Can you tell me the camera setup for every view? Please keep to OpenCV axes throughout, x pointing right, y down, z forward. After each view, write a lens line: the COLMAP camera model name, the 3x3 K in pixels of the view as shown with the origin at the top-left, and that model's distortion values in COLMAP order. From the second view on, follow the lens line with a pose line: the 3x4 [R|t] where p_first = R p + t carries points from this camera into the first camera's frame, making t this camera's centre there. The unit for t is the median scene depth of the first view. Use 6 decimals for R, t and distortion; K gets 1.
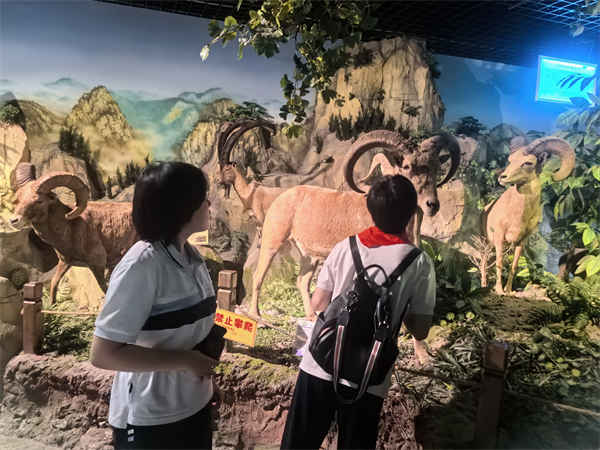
lens RADIAL K [[482.8, 0, 298.8], [0, 482.8, 226.9], [0, 0, 1]] dist [0.035936, -0.040495]
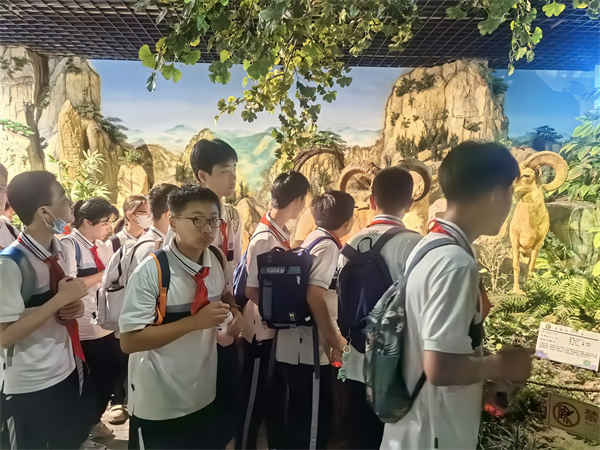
lens RADIAL K [[482.8, 0, 302.0], [0, 482.8, 224.7], [0, 0, 1]] dist [0.035936, -0.040495]
pose [[0.963061, -0.025288, -0.268092, 0.150806], [0.016059, 0.999202, -0.036560, 0.008918], [0.268802, 0.030905, 0.962699, -0.124666]]
